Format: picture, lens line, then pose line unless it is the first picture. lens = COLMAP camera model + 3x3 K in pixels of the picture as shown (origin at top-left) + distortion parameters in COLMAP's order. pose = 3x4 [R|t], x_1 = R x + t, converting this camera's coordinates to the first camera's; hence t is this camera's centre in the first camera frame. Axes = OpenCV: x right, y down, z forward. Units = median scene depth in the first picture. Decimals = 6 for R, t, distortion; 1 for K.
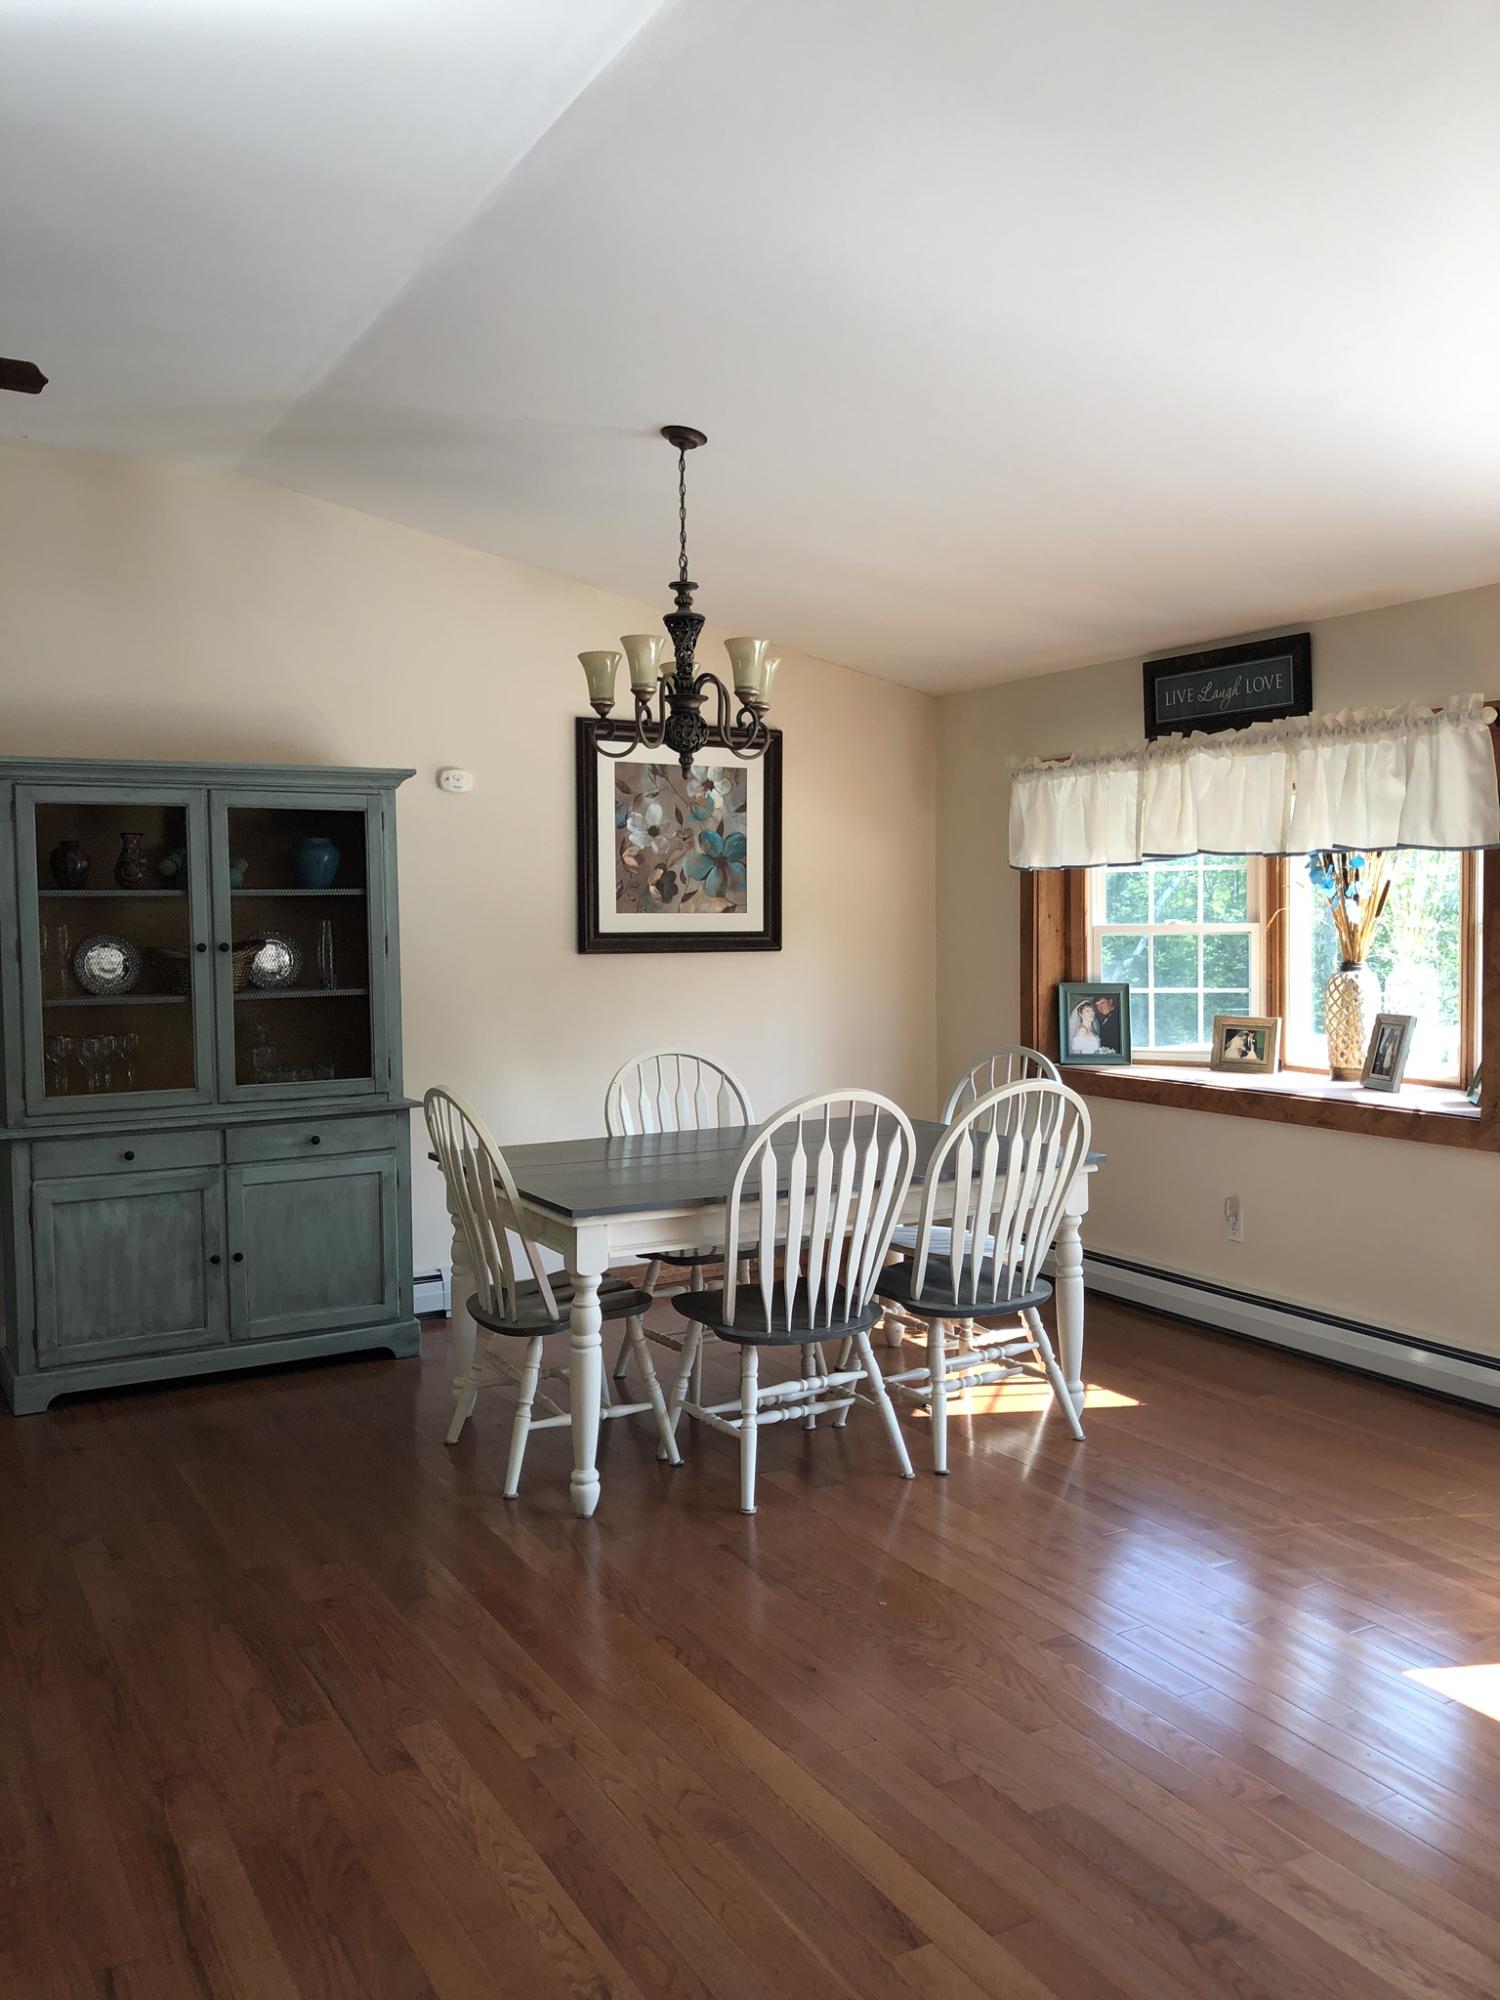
lens RADIAL K [[1652.4, 0, 750.5], [0, 1652.4, 991.0], [0, 0, 1]] dist [-0.001071, -0.003962]
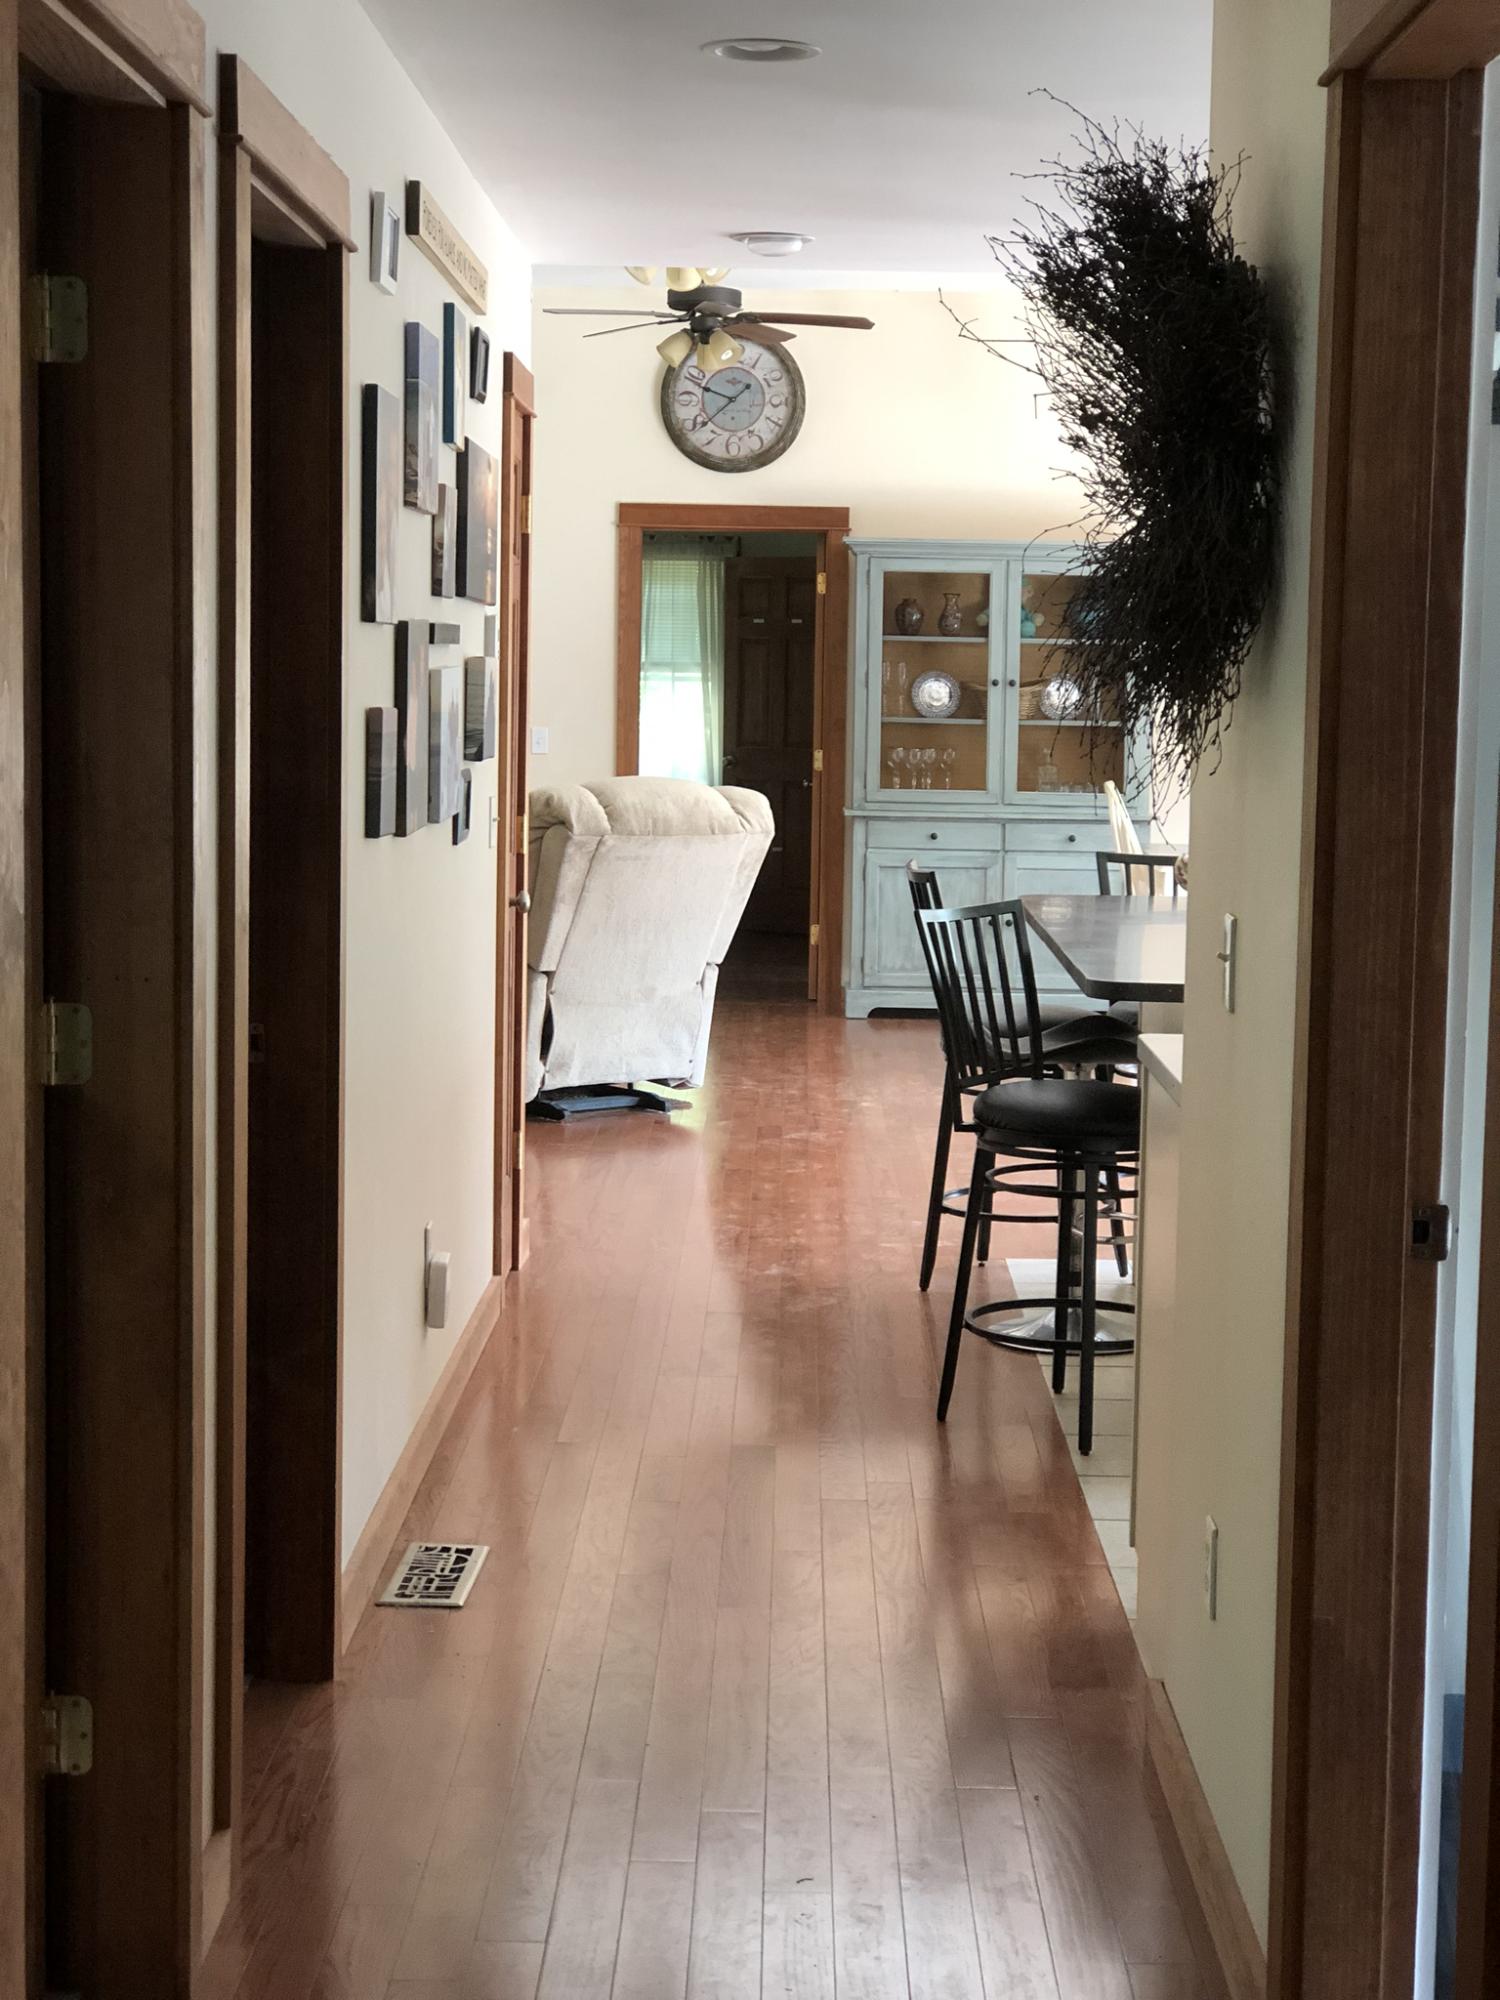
lens RADIAL K [[3414.3, 0, 751.1], [0, 3414.3, 999.7], [0, 0, 1]] dist [0.083763, 0.000000]
pose [[0.865082, 0.075646, -0.495894, 0.853603], [-0.052509, 0.996789, 0.060452, 0.069863], [0.498874, -0.026257, 0.866276, -1.433158]]
